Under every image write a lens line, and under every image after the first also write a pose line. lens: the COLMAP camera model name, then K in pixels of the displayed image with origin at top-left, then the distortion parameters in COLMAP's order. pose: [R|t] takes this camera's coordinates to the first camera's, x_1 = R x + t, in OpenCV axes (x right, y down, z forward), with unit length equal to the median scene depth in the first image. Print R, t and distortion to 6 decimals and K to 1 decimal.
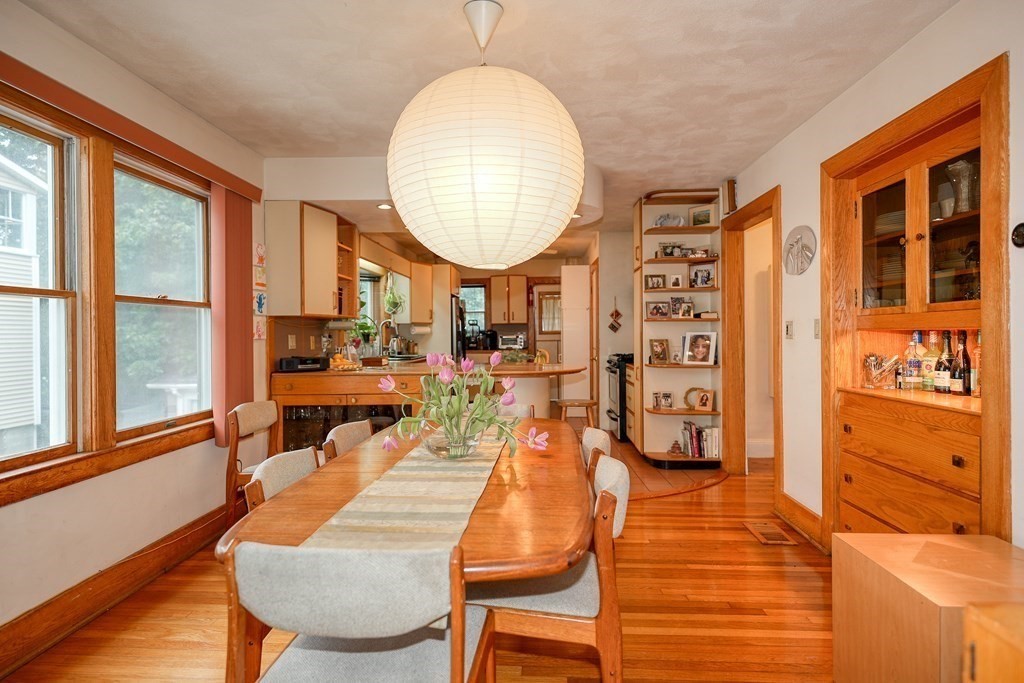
lens RADIAL K [[568.5, 0, 514.5], [0, 568.5, 336.9], [0, 0, 1]] dist [0.025736, -0.001028]
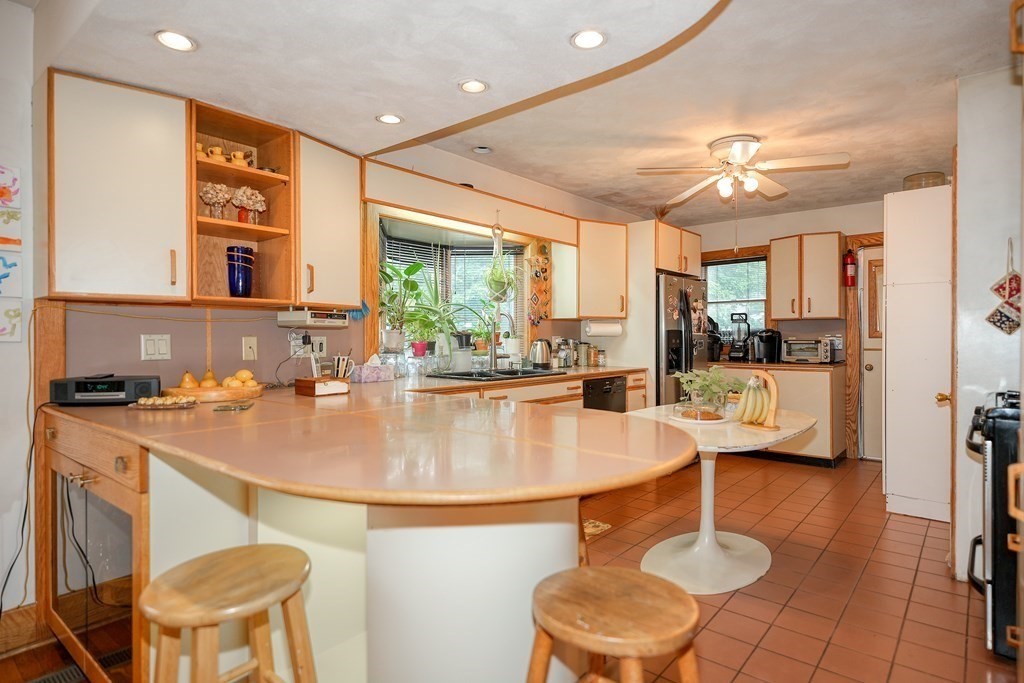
lens RADIAL K [[568.5, 0, 505.0], [0, 568.5, 340.1], [0, 0, 1]] dist [0.025736, -0.001028]
pose [[0.792805, 0.010085, -0.609392, 0.123271], [-0.008590, 0.999949, 0.005374, -0.002307], [0.609415, 0.000974, 0.792851, 0.412239]]
